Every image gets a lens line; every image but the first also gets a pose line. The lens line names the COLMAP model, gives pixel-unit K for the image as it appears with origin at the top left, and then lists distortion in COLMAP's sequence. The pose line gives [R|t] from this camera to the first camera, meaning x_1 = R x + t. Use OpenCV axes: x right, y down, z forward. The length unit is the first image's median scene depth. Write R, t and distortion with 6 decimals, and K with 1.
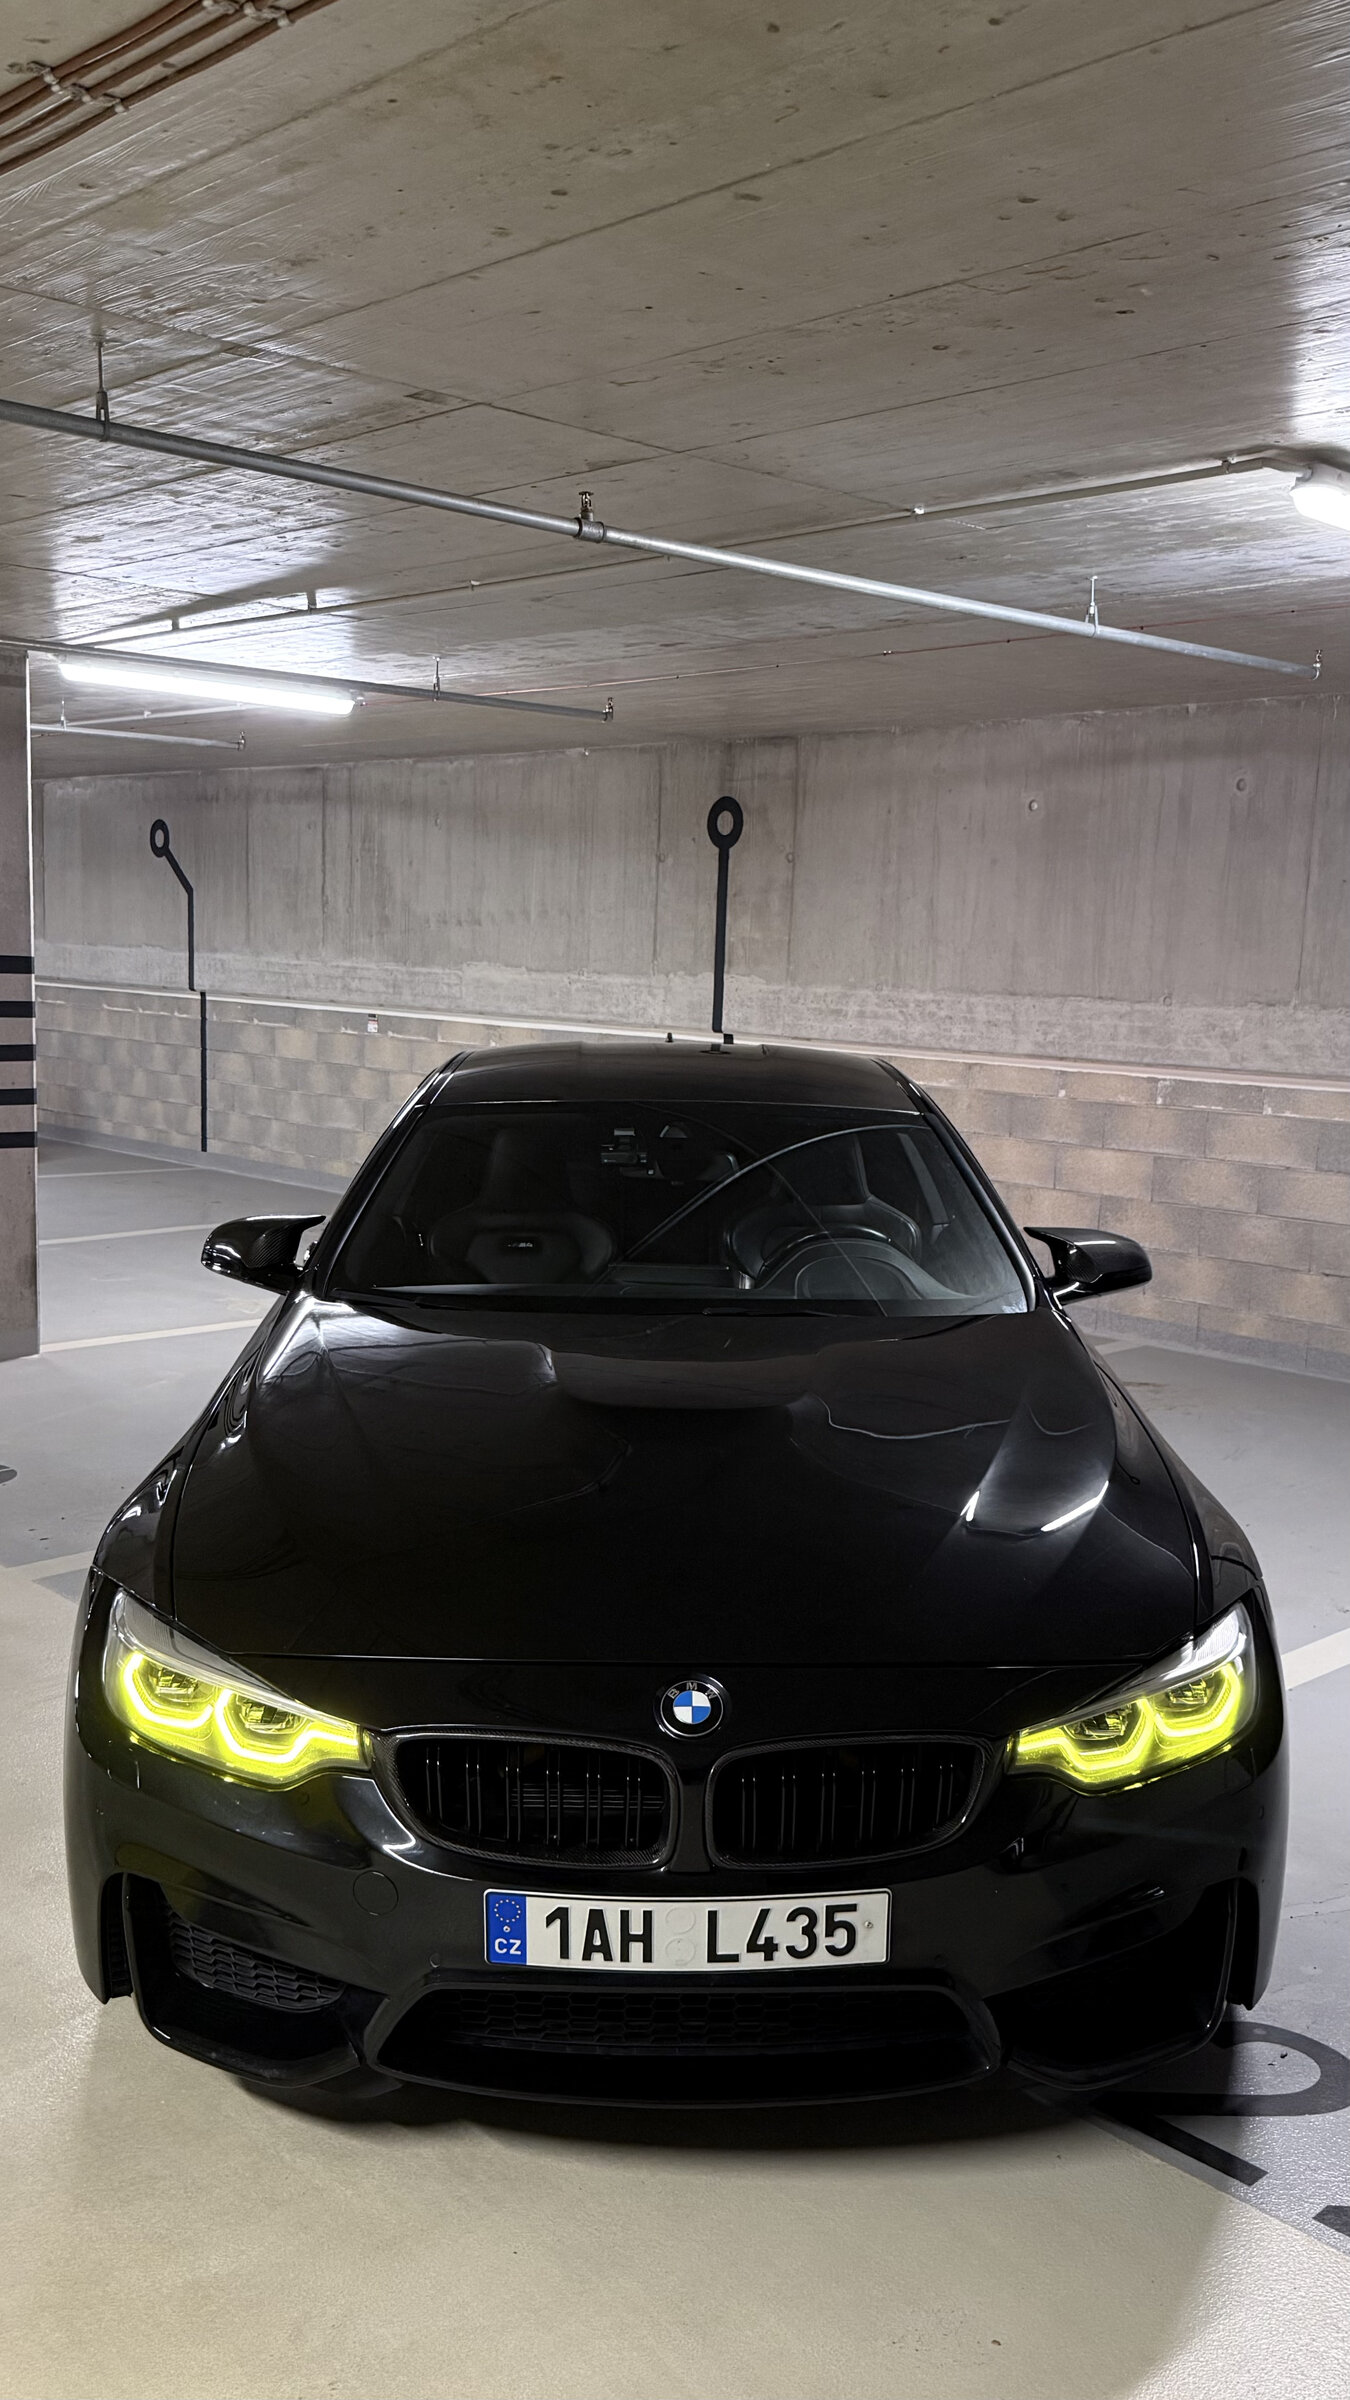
lens RADIAL K [[2085.0, 0, 767.4], [0, 2085.0, 1270.0], [0, 0, 1]] dist [0.137926, -0.009652]
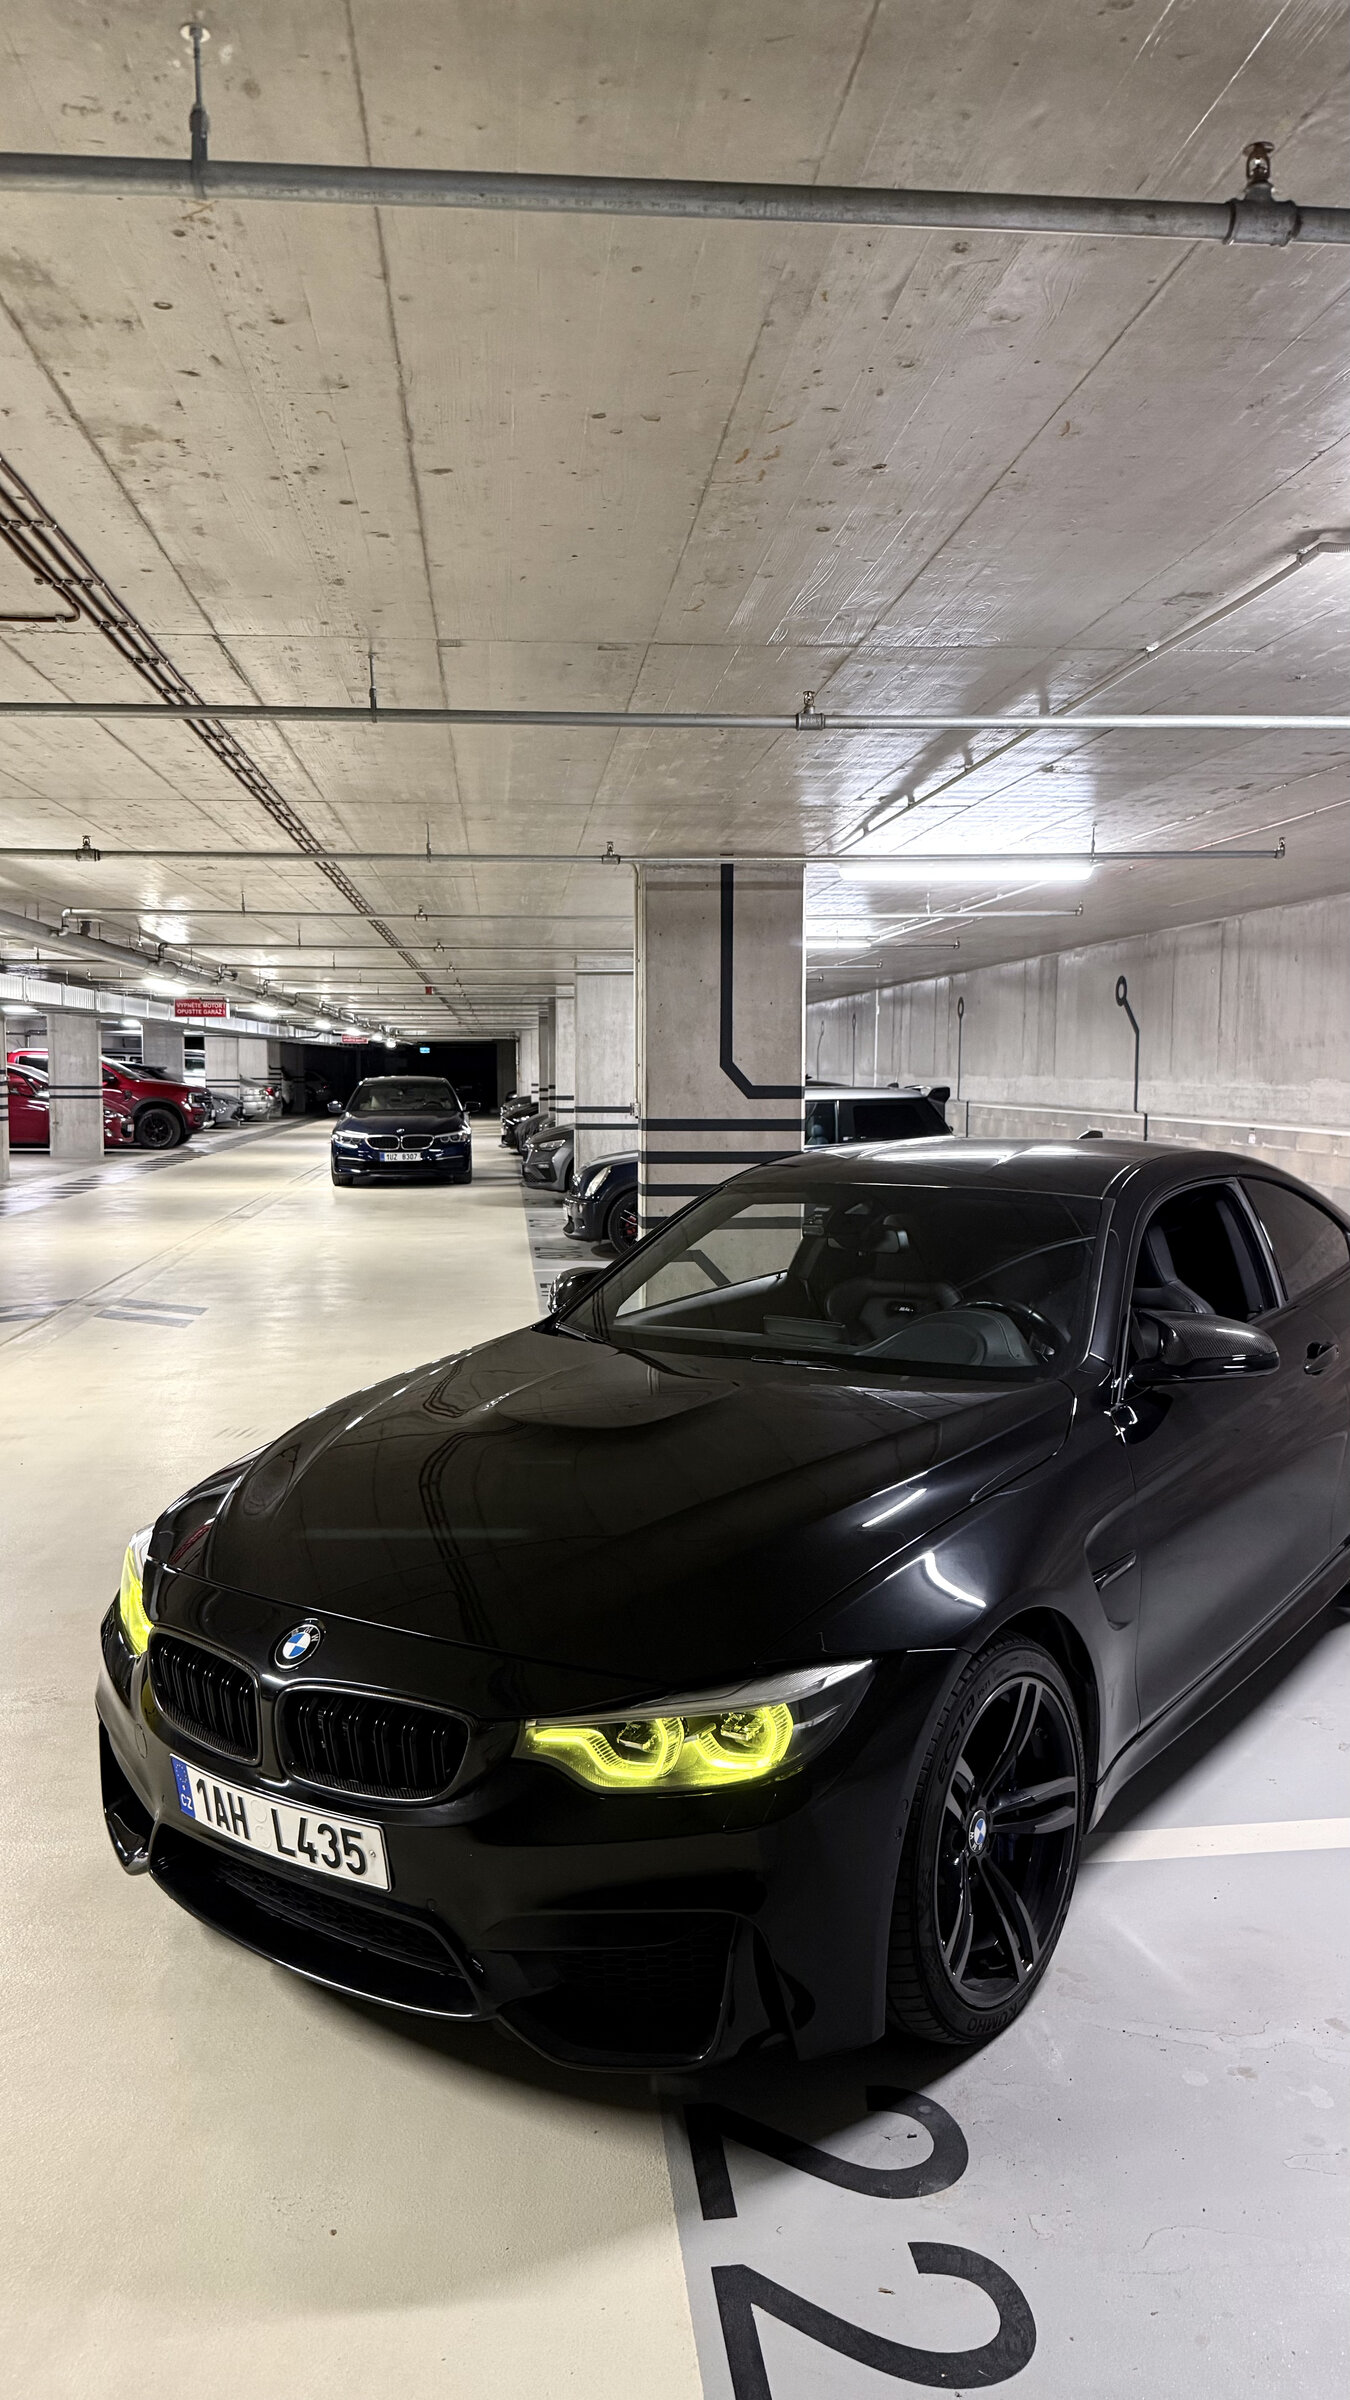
lens RADIAL K [[1728.8, 0, 677.0], [0, 1728.8, 1228.6], [0, 0, 1]] dist [0.099604, -0.002349]
pose [[0.776590, 0.027104, -0.629422, 0.287755], [-0.070779, 0.996503, -0.044418, -0.003800], [0.626017, 0.079045, 0.775793, 0.111755]]
